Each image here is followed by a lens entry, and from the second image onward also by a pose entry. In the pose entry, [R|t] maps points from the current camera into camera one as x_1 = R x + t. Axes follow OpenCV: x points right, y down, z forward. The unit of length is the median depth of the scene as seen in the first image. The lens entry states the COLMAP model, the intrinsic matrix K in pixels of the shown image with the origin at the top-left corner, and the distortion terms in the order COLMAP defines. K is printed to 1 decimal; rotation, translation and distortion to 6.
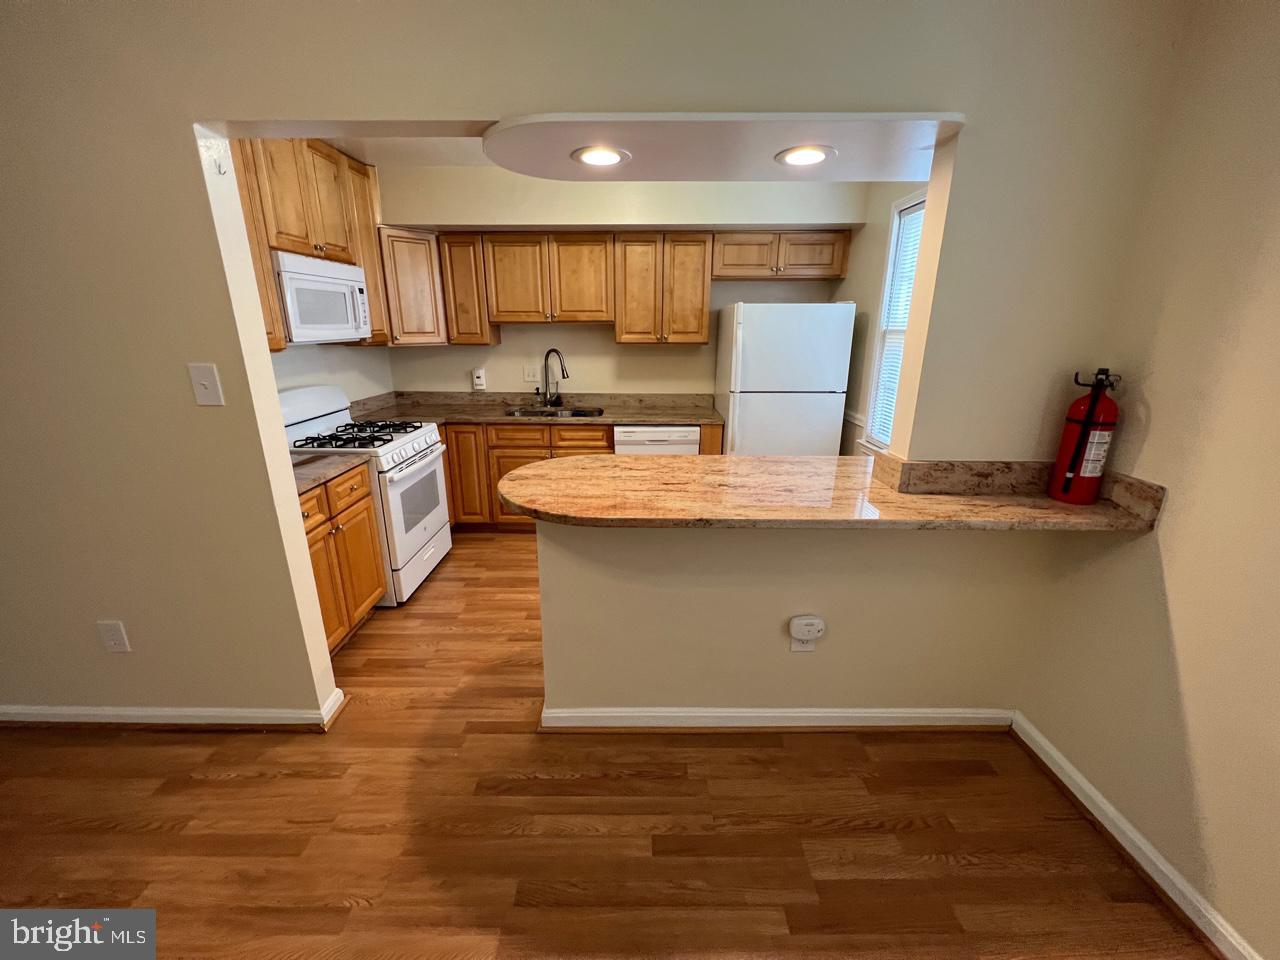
lens RADIAL K [[512.7, 0, 633.9], [0, 512.7, 476.8], [0, 0, 1]] dist [0.000039, 0.000430]
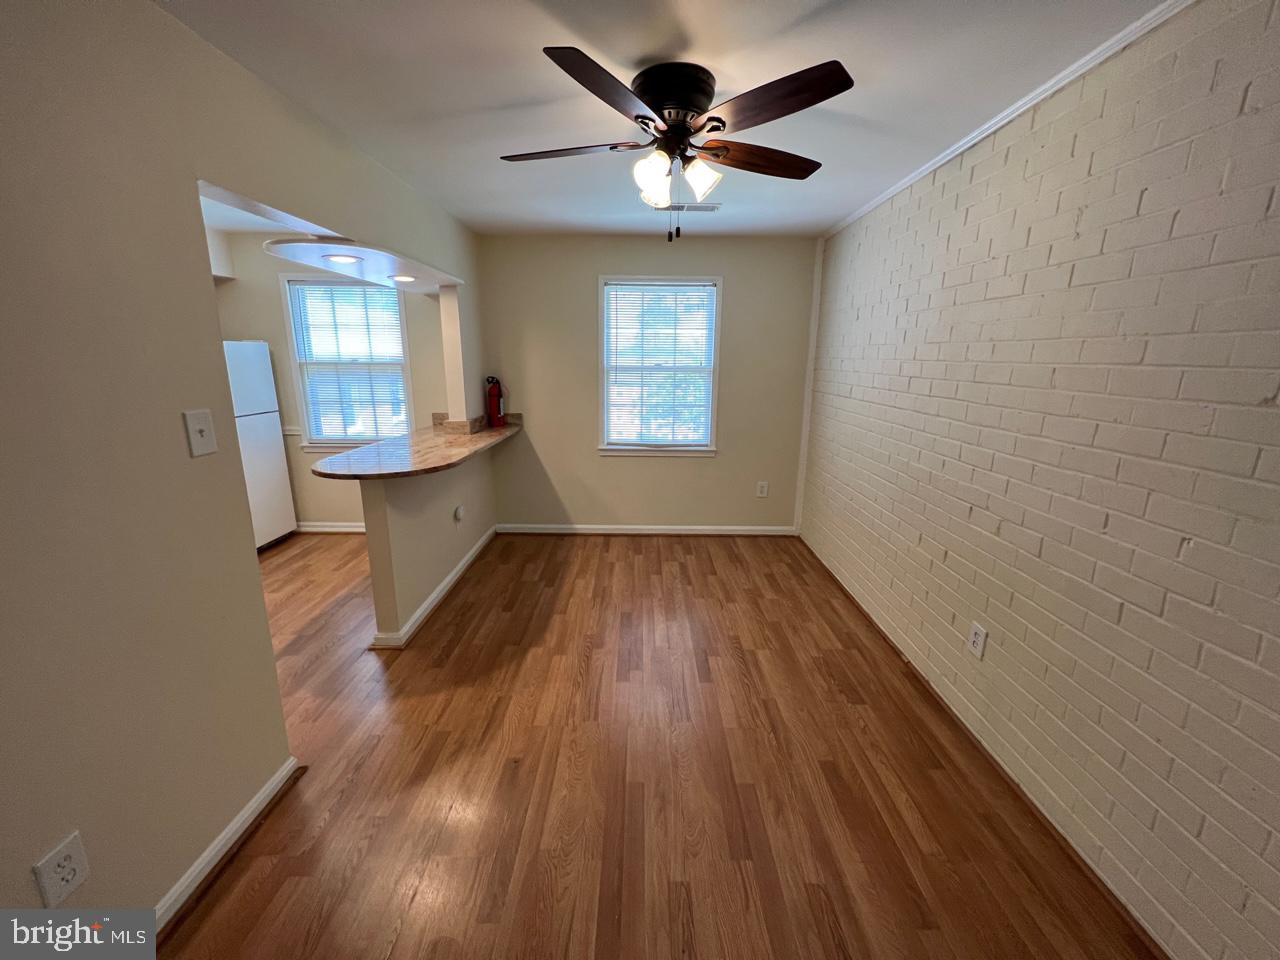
lens RADIAL K [[512.7, 0, 638.6], [0, 512.7, 475.1], [0, 0, 1]] dist [0.000039, 0.000430]
pose [[0.005444, -0.227500, 0.973763, -0.855919], [0.276821, 0.936065, 0.217145, -0.043850], [-0.960906, 0.268376, 0.068072, 0.094265]]
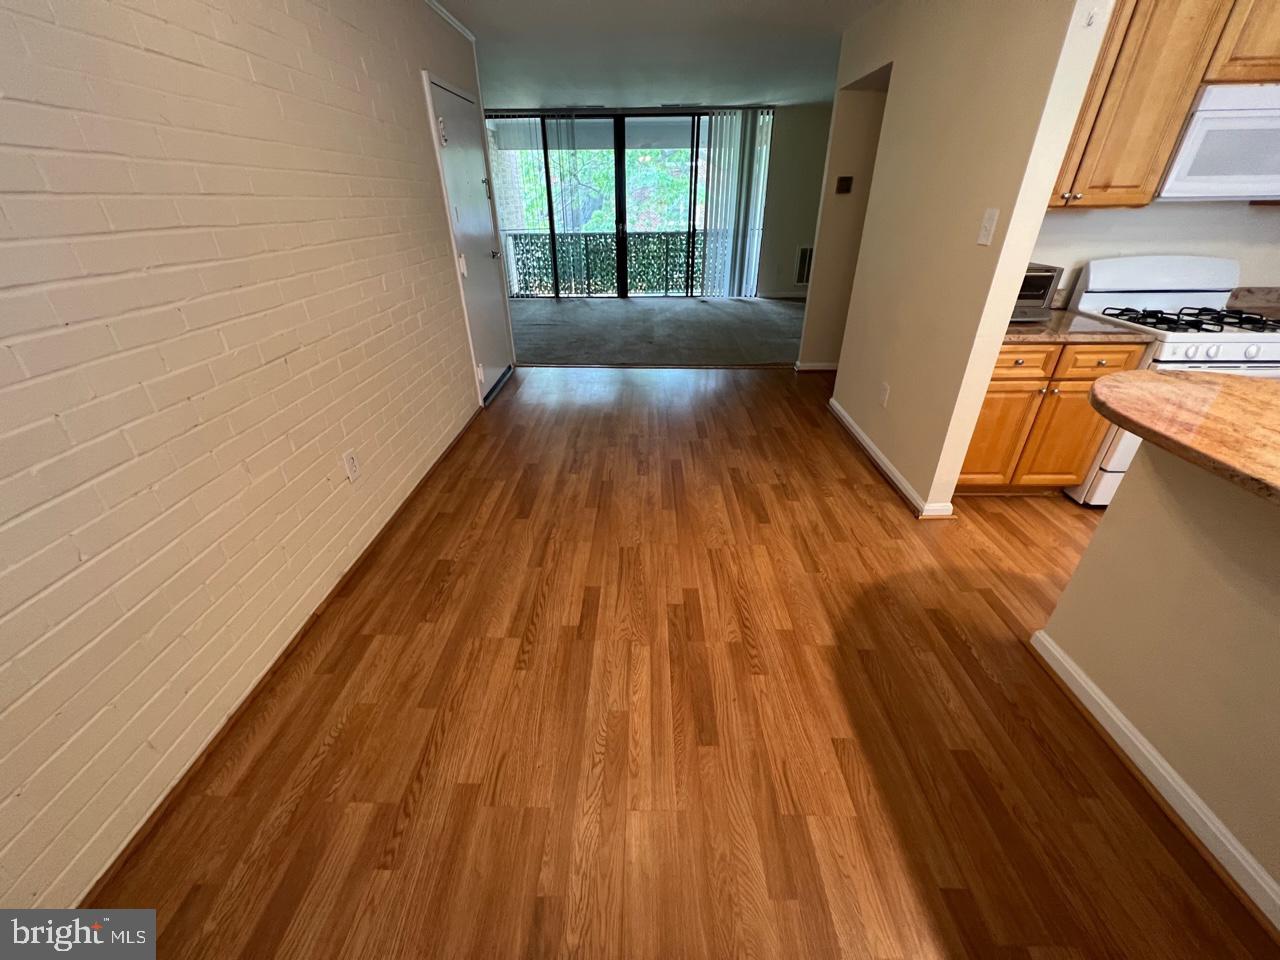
lens RADIAL K [[512.7, 0, 639.0], [0, 512.7, 477.1], [0, 0, 1]] dist [0.000039, 0.000430]
pose [[-0.014250, 0.477601, -0.878461, 0.304775], [-0.278165, 0.841976, 0.462277, -0.000609], [0.960427, 0.250945, 0.120854, 0.074610]]
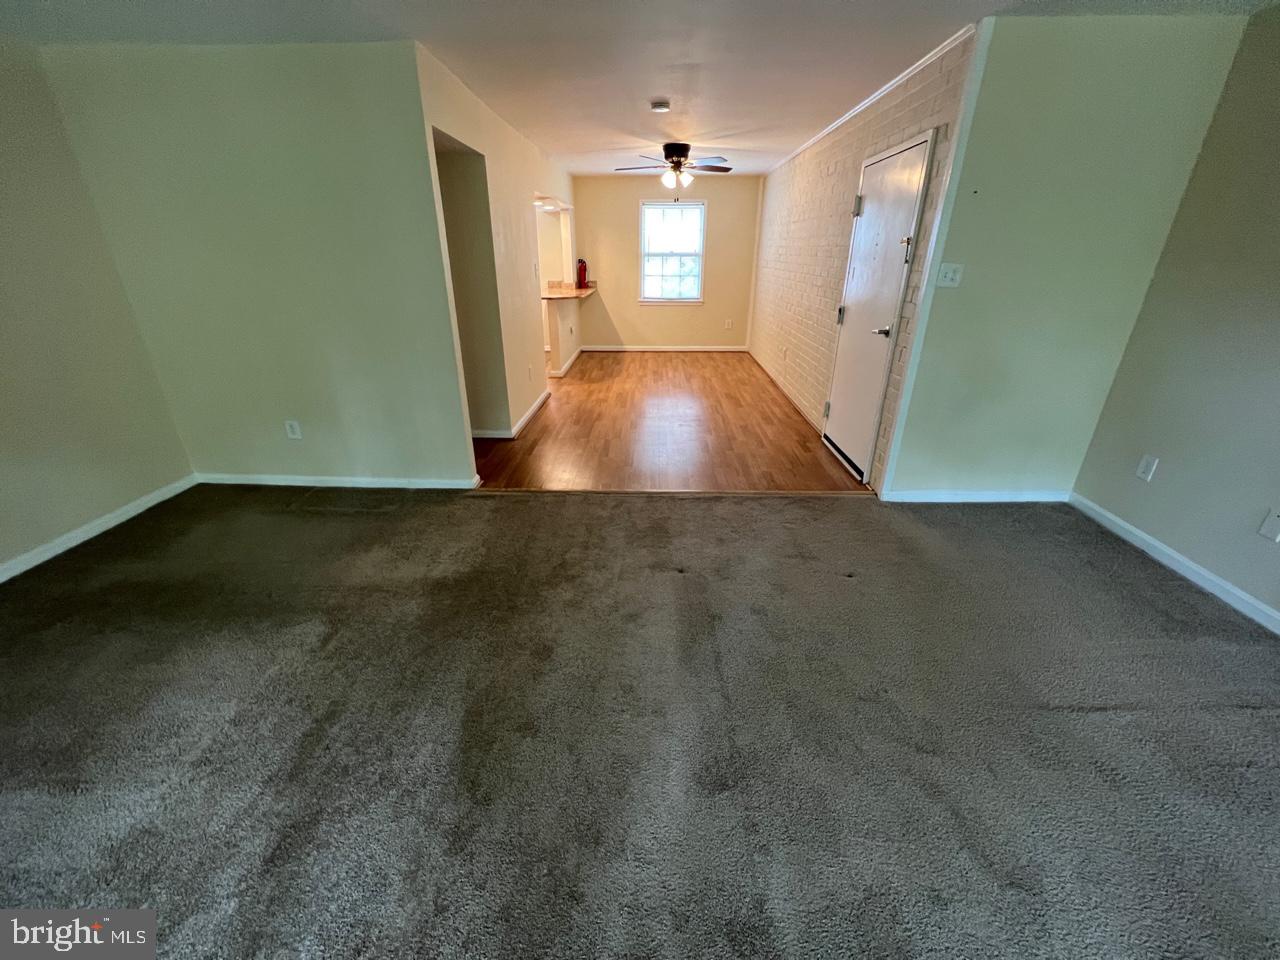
lens RADIAL K [[512.7, 0, 639.3], [0, 512.7, 475.1], [0, 0, 1]] dist [0.000039, 0.000430]
pose [[0.030970, -0.403882, 0.914287, -2.073350], [0.284006, 0.880578, 0.379371, -0.041495], [-0.958322, 0.247914, 0.141976, 0.121508]]
